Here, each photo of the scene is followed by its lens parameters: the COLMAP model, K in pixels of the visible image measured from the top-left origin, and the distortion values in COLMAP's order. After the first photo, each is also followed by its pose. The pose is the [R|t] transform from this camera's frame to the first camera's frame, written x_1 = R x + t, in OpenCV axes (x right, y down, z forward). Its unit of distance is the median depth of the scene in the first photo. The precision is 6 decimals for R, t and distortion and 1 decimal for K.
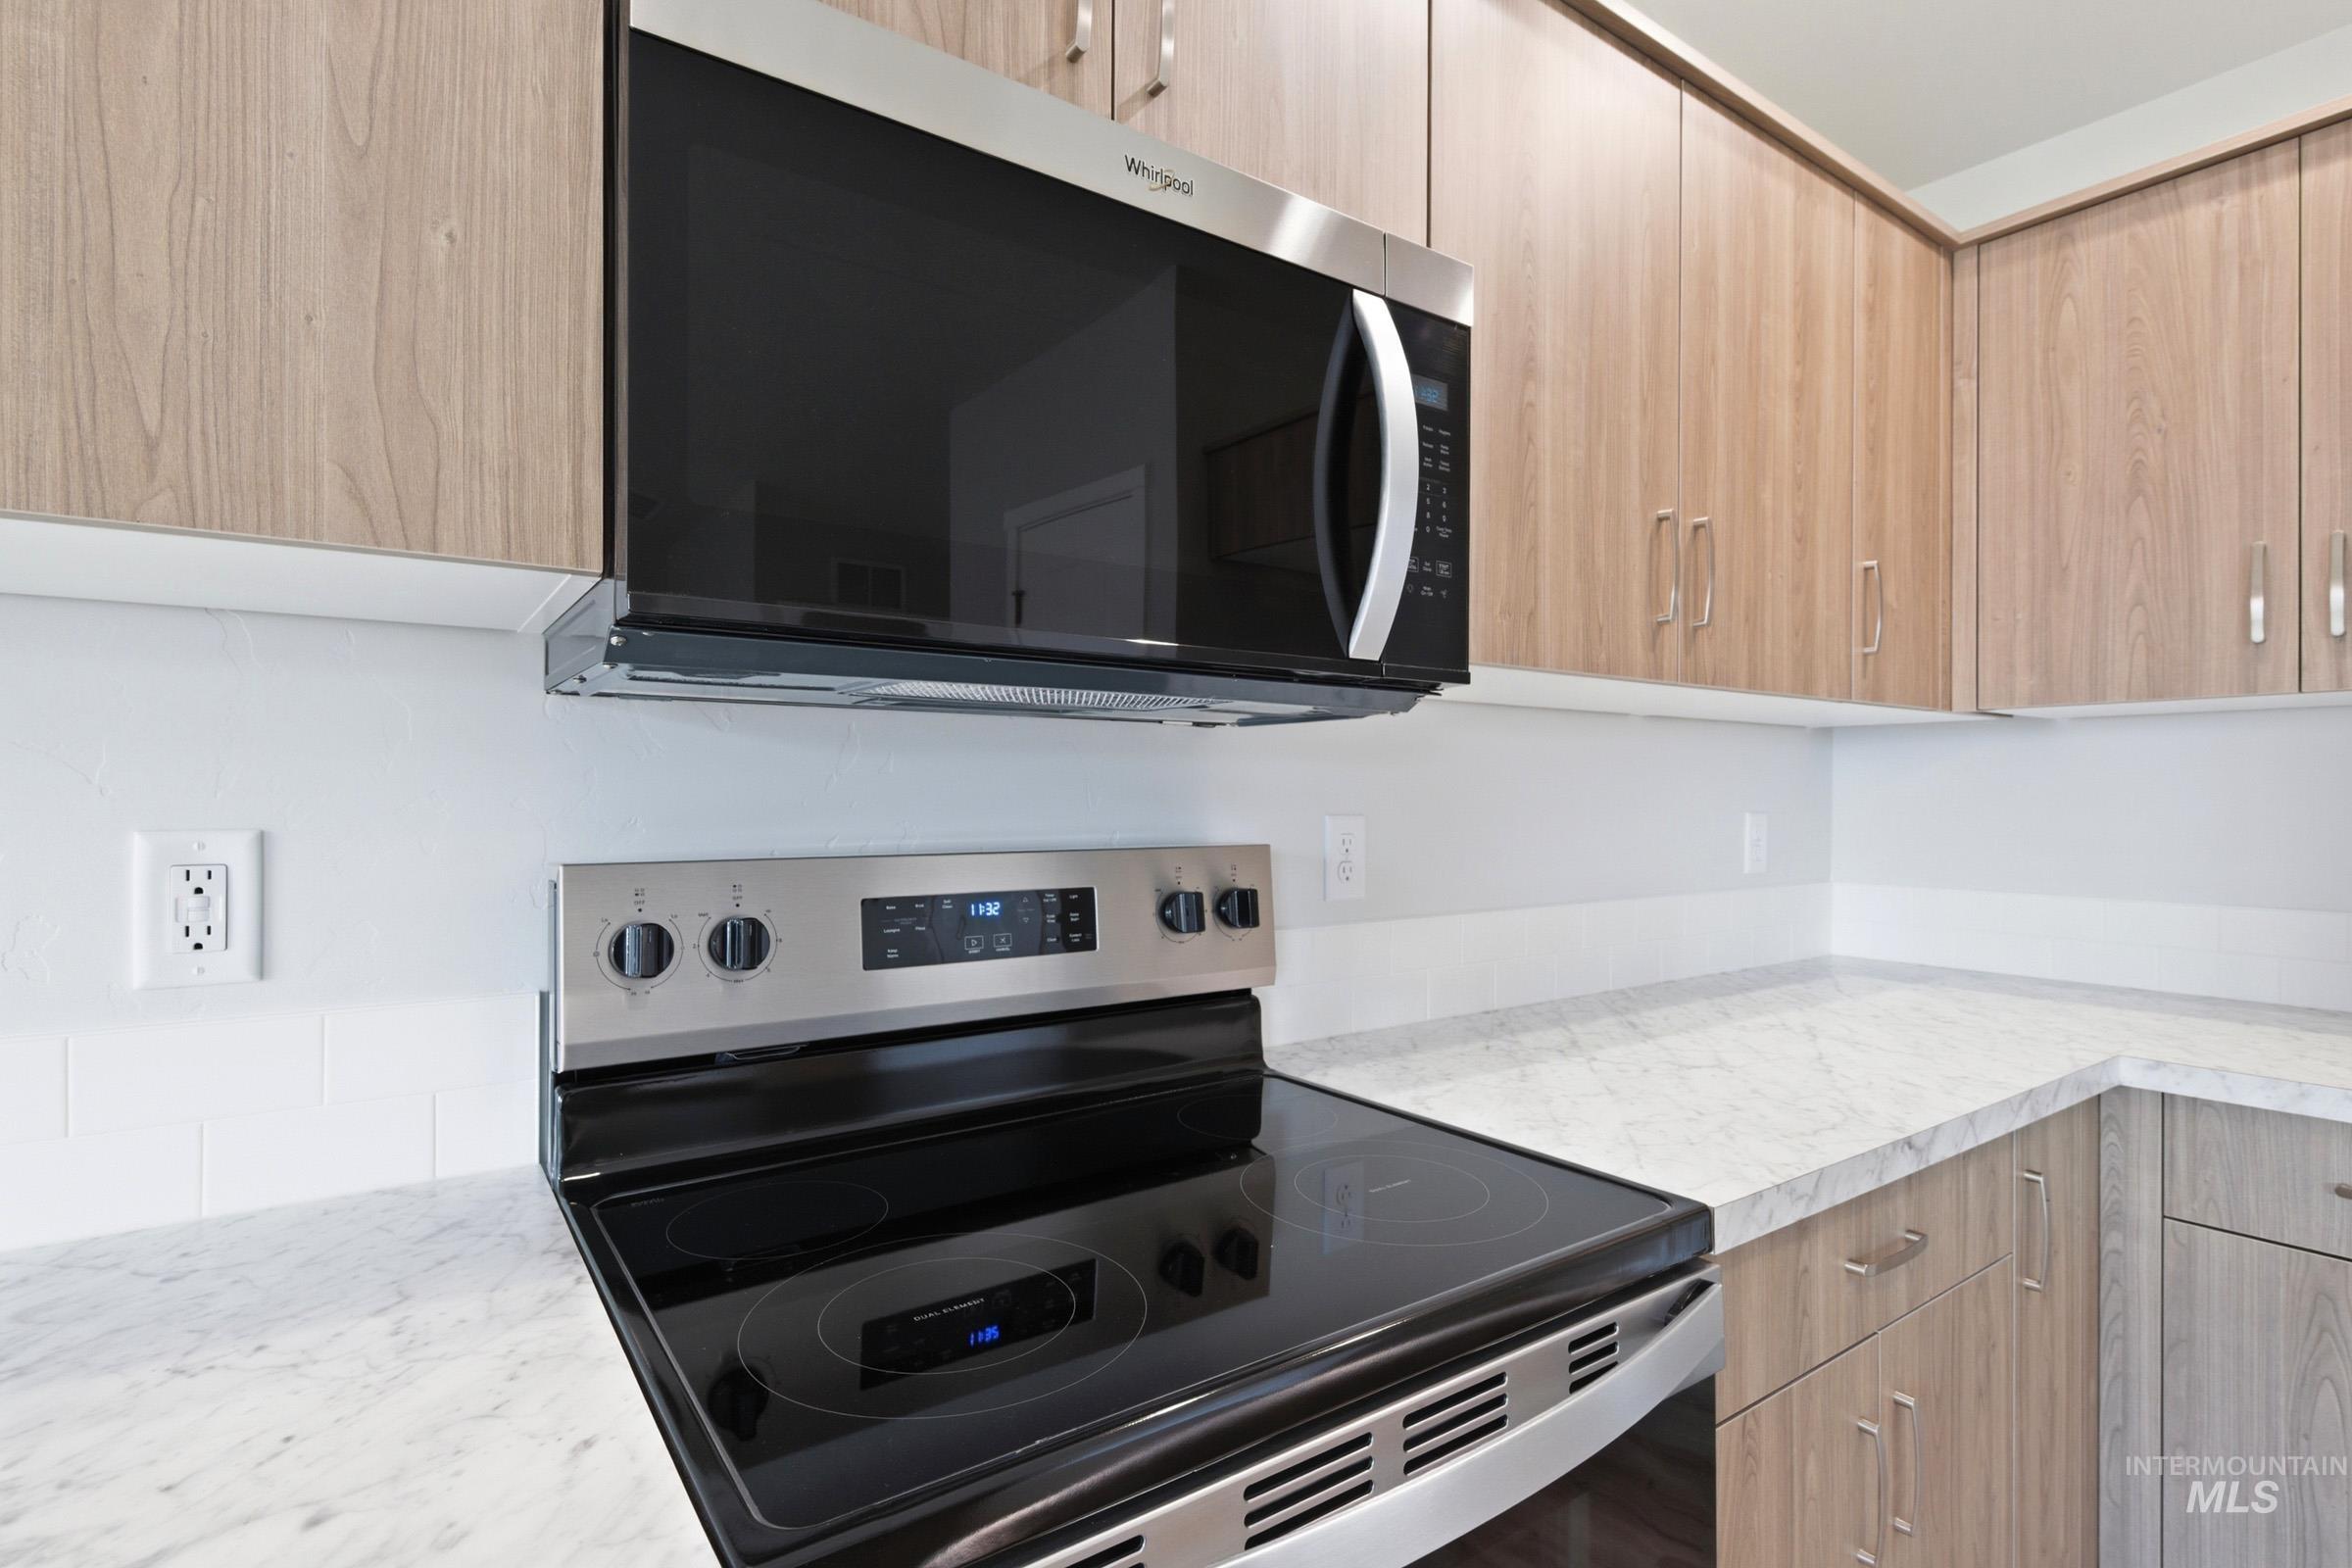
lens RADIAL K [[1142.4, 0, 1176.1], [0, 1142.4, 801.1], [0, 0, 1]] dist [0.014222, -0.007265]
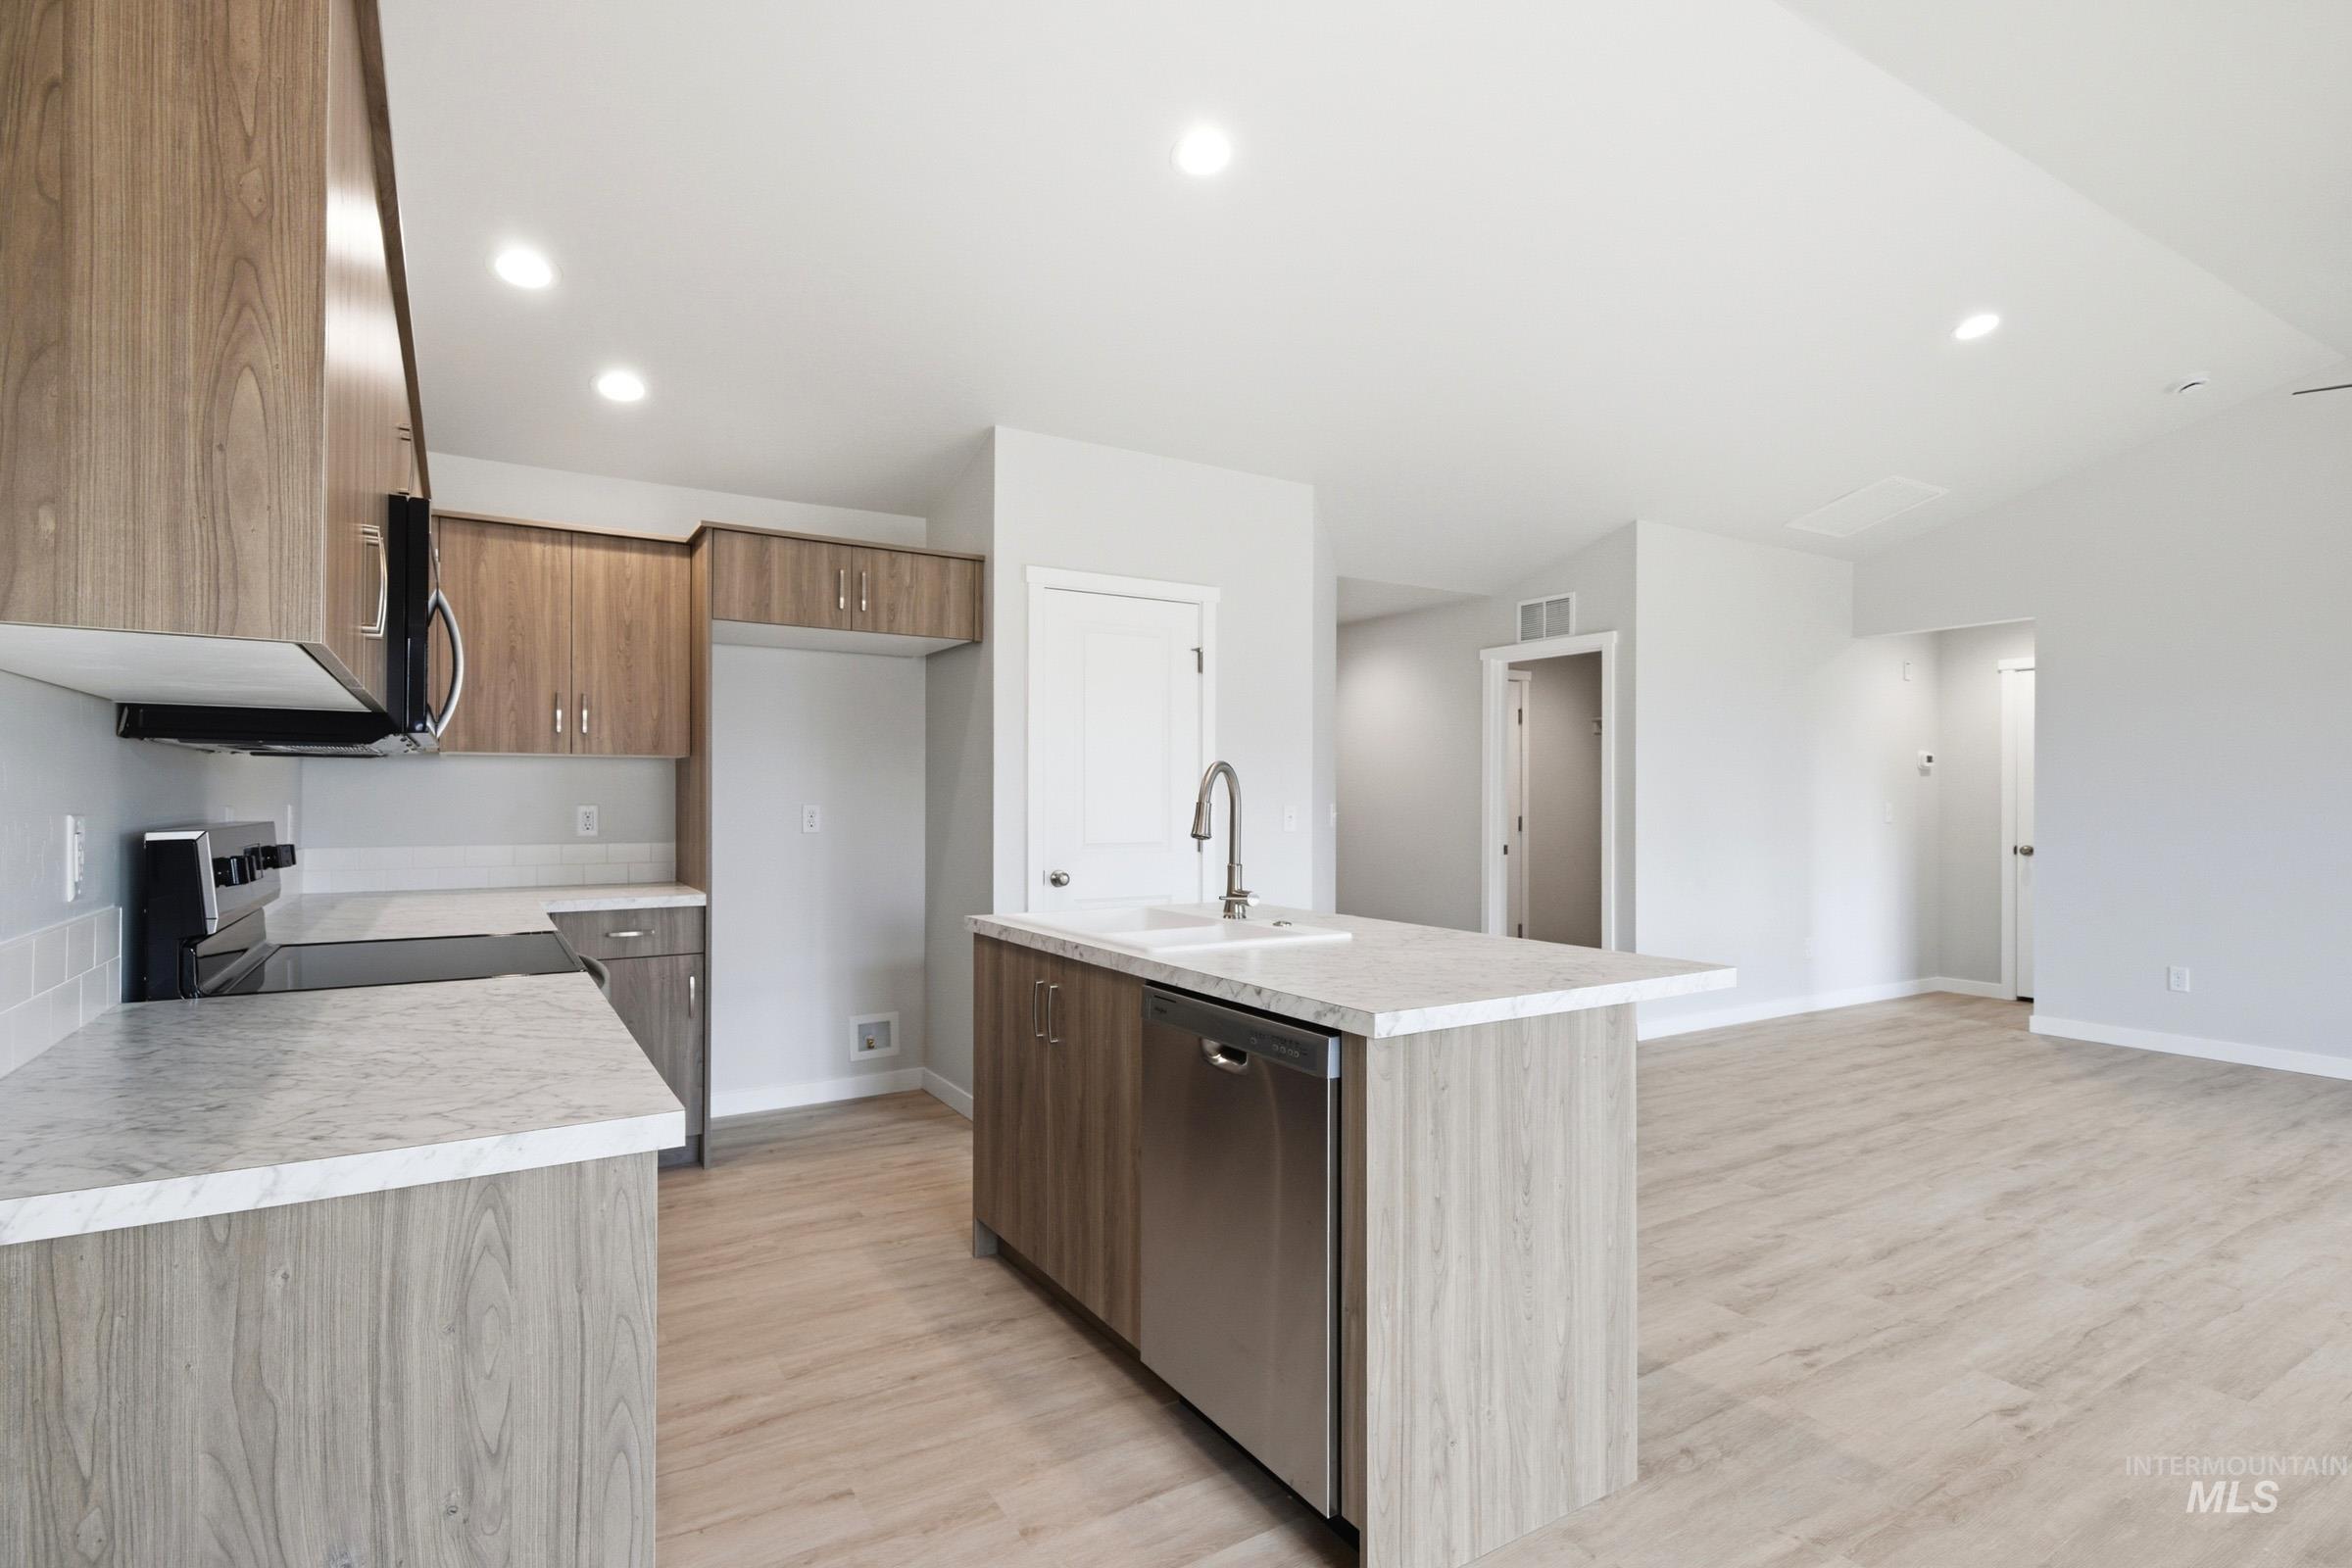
lens RADIAL K [[1142.4, 0, 1176.1], [0, 1142.4, 801.1], [0, 0, 1]] dist [0.014222, -0.007265]
pose [[0.066615, -0.001899, 0.997777, -1.577616], [-0.002368, 0.999995, 0.002061, -0.000575], [-0.997776, -0.002500, 0.066610, -0.533919]]
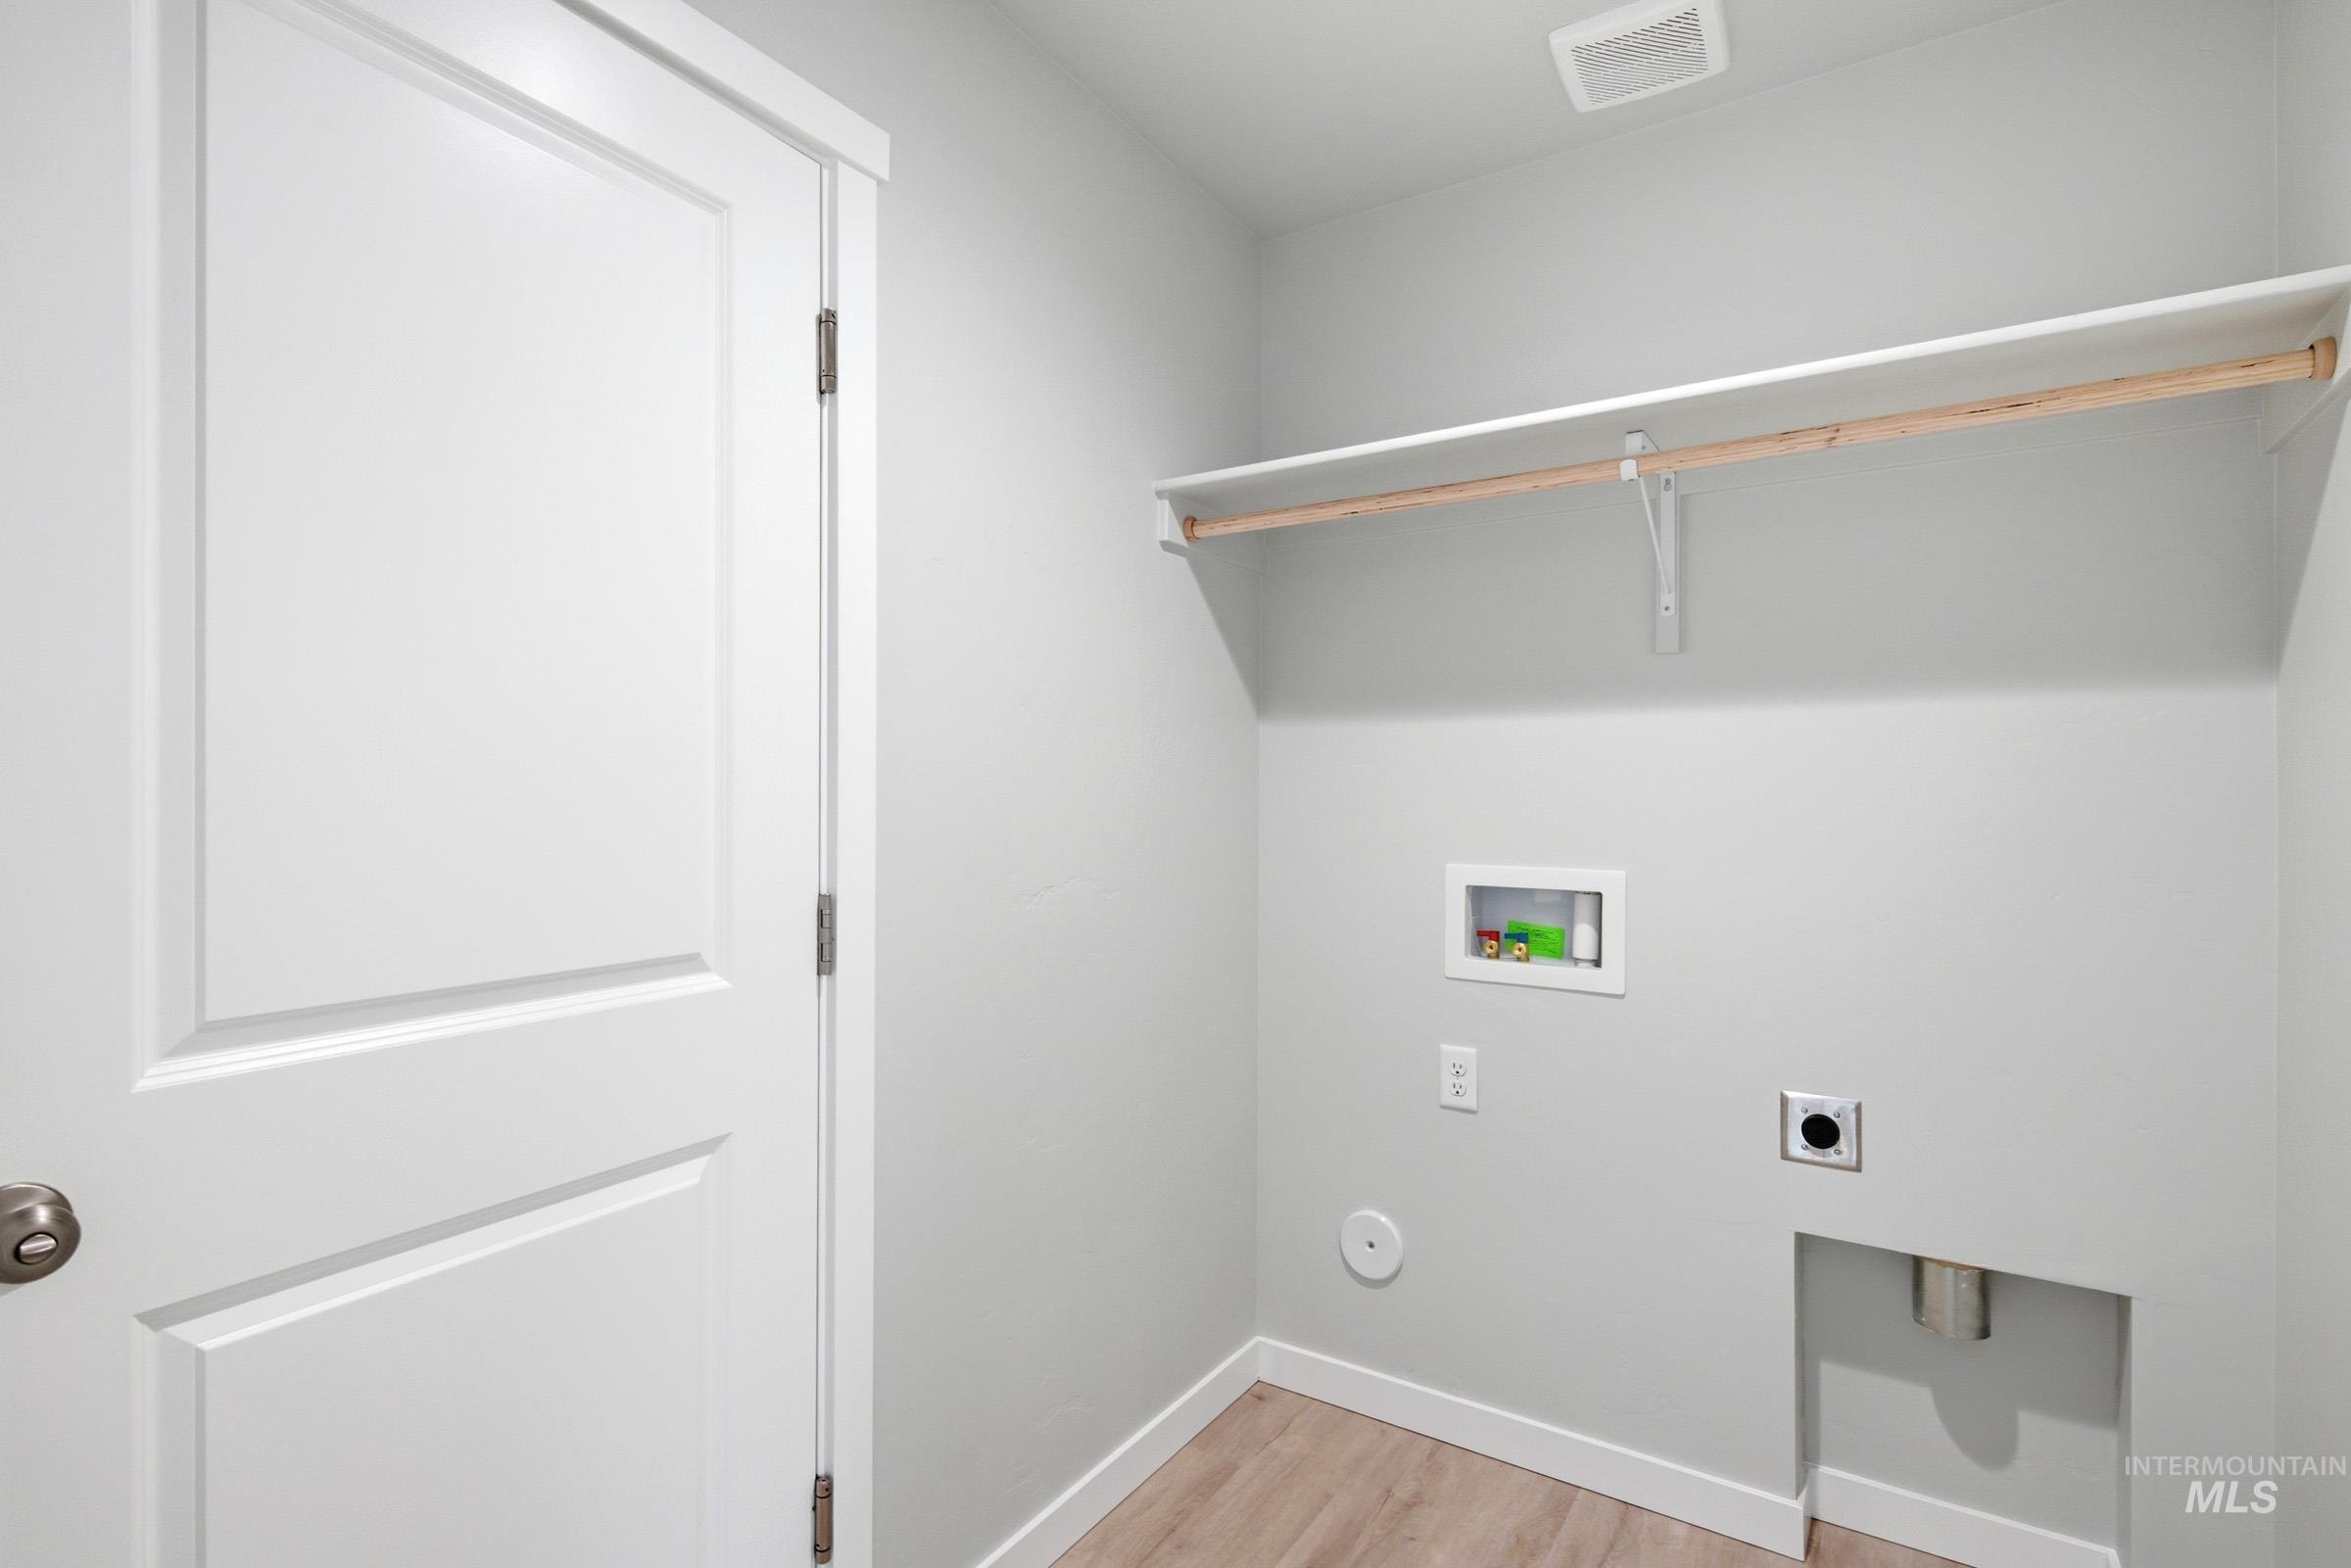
lens RADIAL K [[1141.8, 0, 1175.6], [0, 1141.8, 801.0], [0, 0, 1]] dist [0.014222, -0.007265]
pose [[-0.366320, -0.005908, 0.930470, 3.077821], [-0.005297, 0.999977, 0.004264, -0.007826], [-0.930474, -0.003367, -0.366342, -1.767486]]
